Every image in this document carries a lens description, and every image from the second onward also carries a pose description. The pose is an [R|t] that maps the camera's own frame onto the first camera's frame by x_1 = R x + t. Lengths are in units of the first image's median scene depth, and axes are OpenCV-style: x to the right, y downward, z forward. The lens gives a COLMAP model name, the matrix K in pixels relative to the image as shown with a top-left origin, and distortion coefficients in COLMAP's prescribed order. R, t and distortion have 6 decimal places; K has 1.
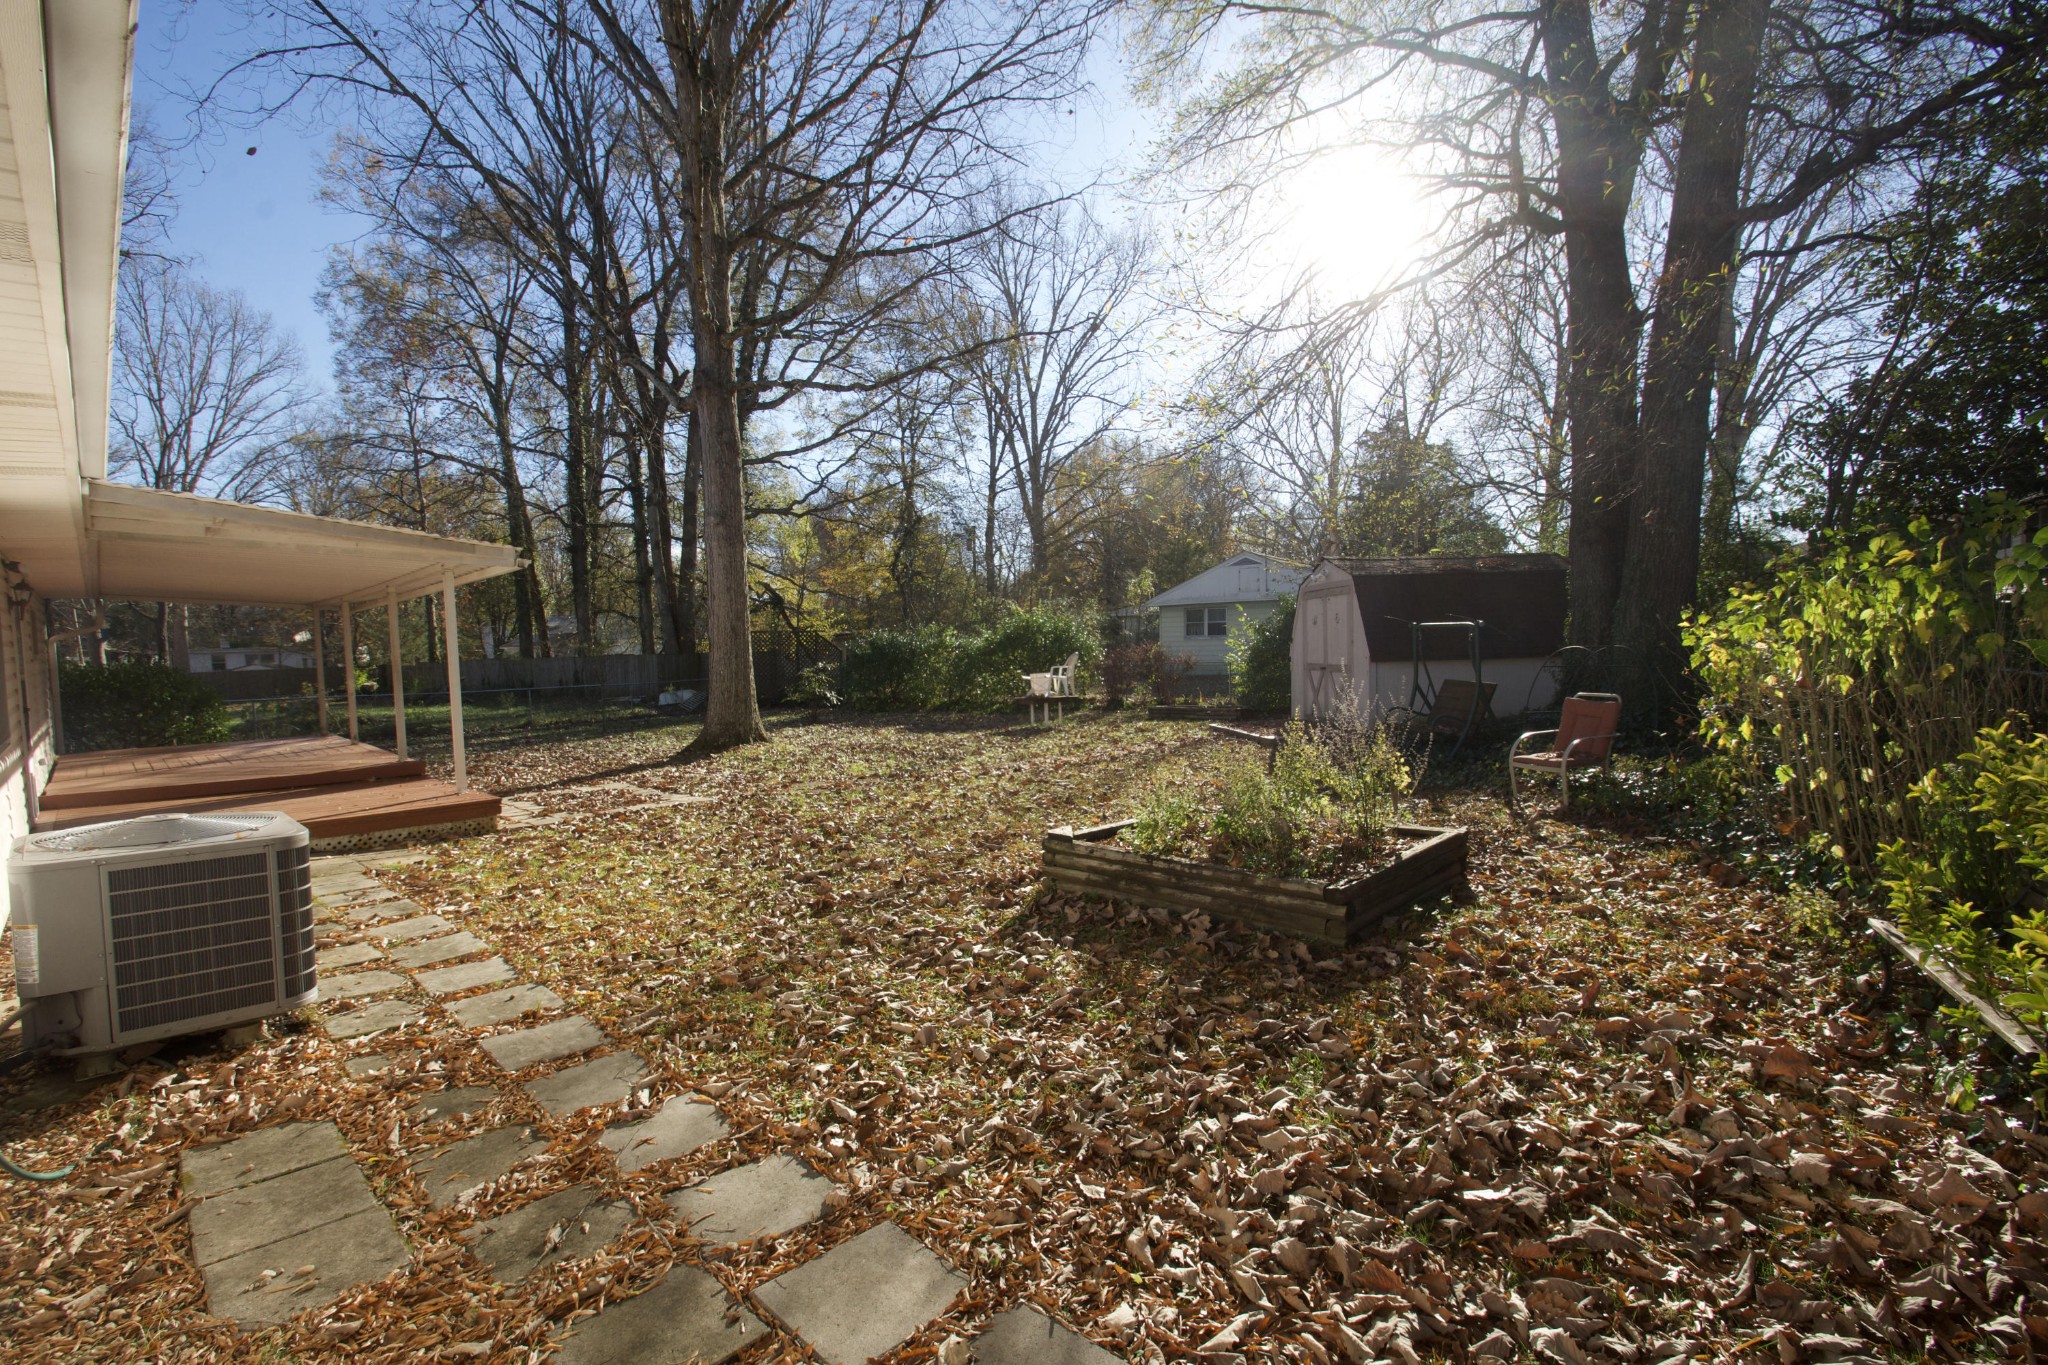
lens RADIAL K [[892.4, 0, 1019.6], [0, 892.4, 688.0], [0, 0, 1]] dist [-0.002843, -0.000745]
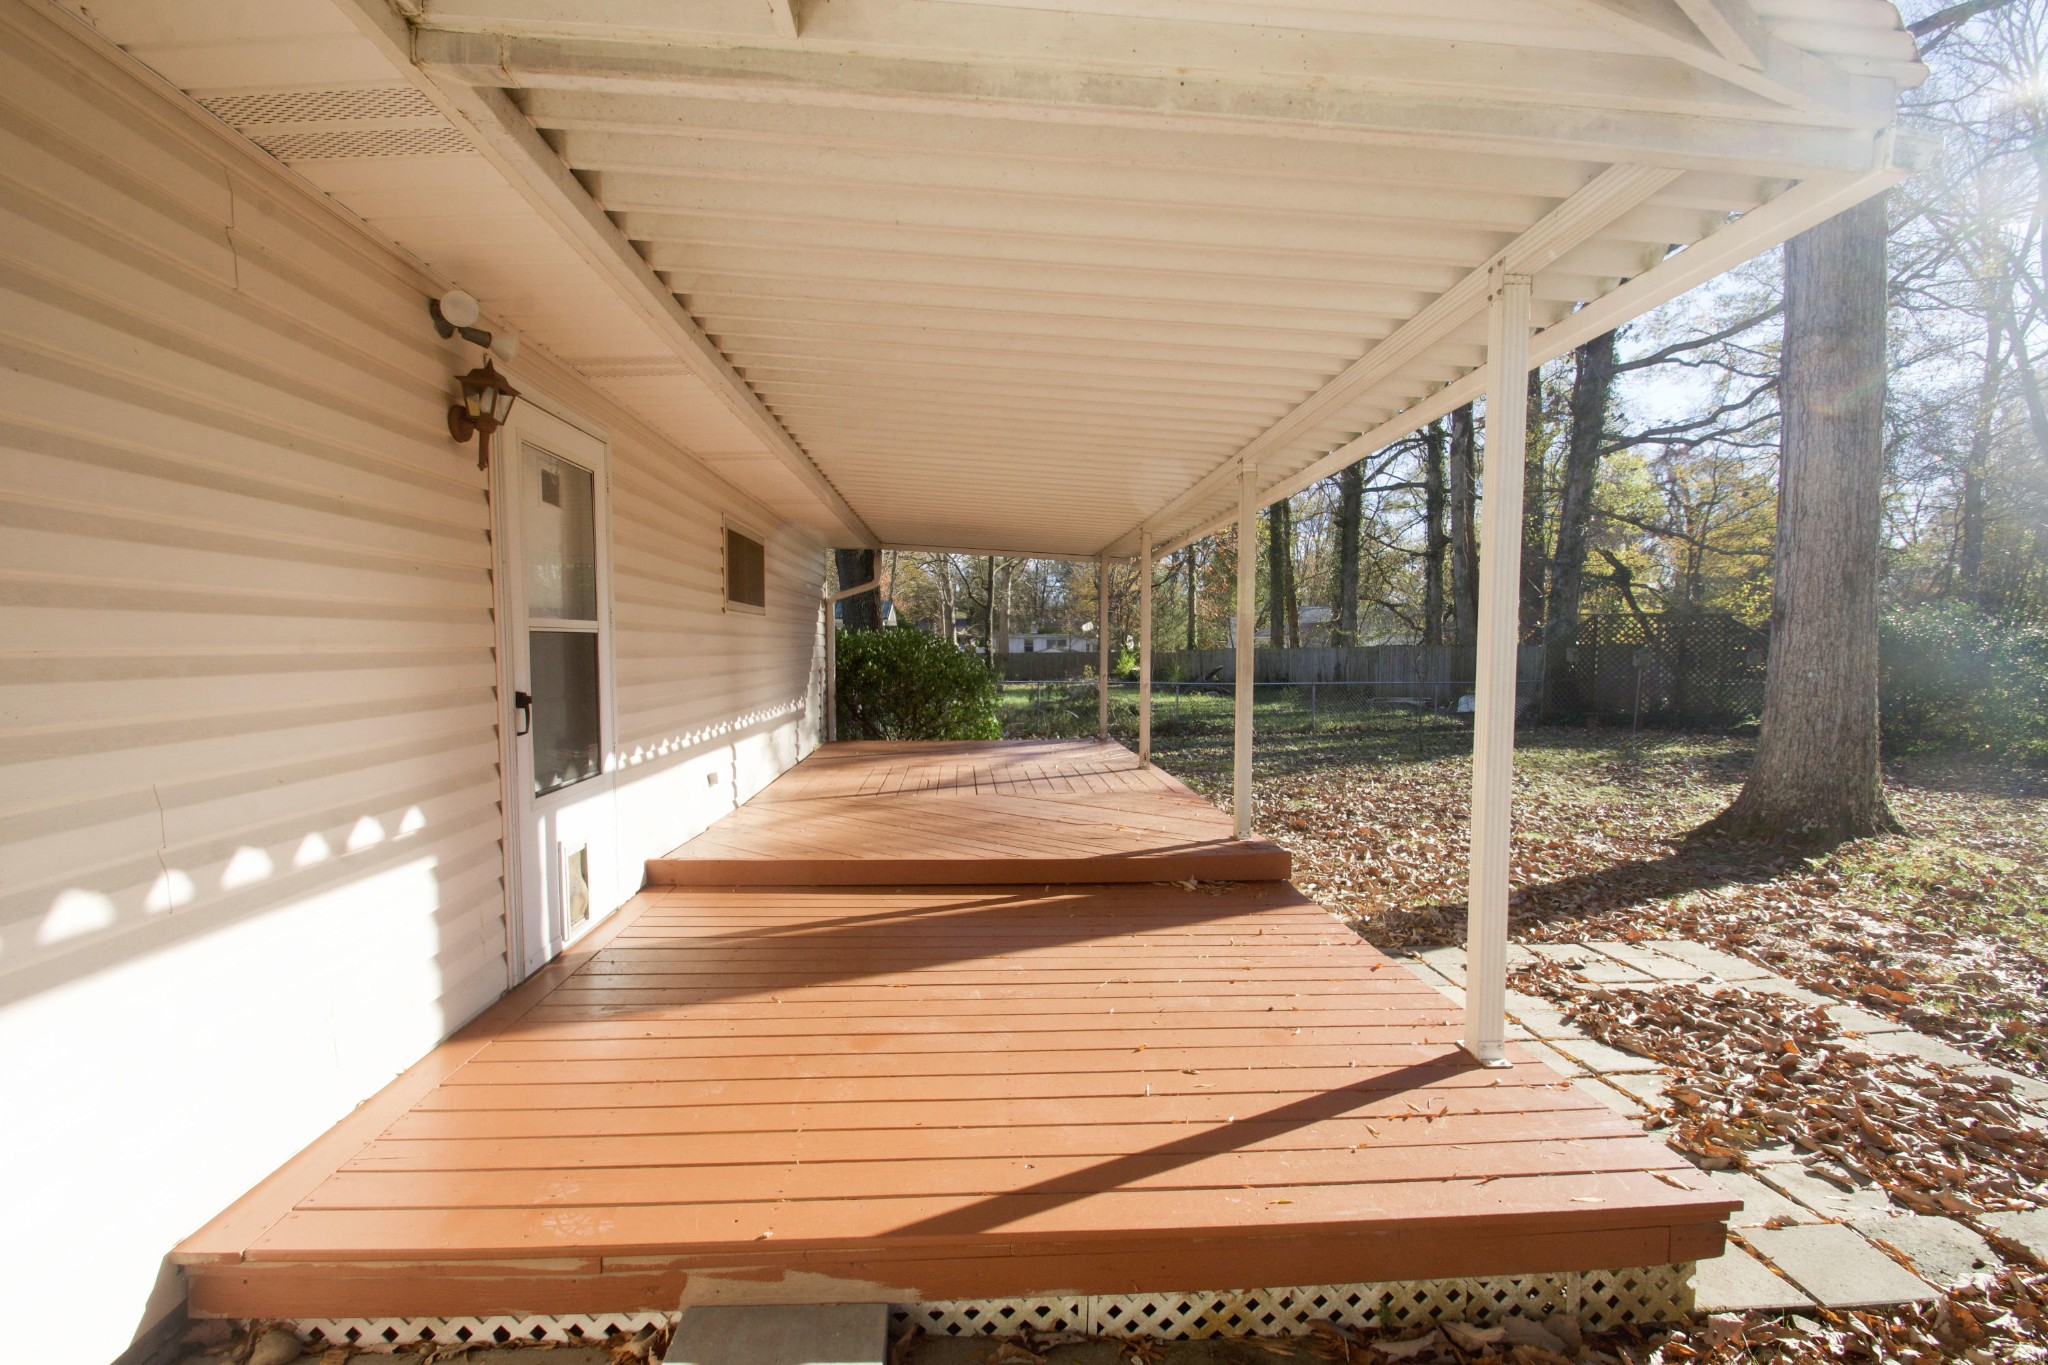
lens RADIAL K [[892.4, 0, 1028.1], [0, 892.4, 690.8], [0, 0, 1]] dist [-0.002843, -0.000745]
pose [[0.735107, 0.061738, -0.675134, -0.131542], [-0.062631, 0.997771, 0.023047, 0.003036], [0.675052, 0.025343, 0.737335, 0.165941]]
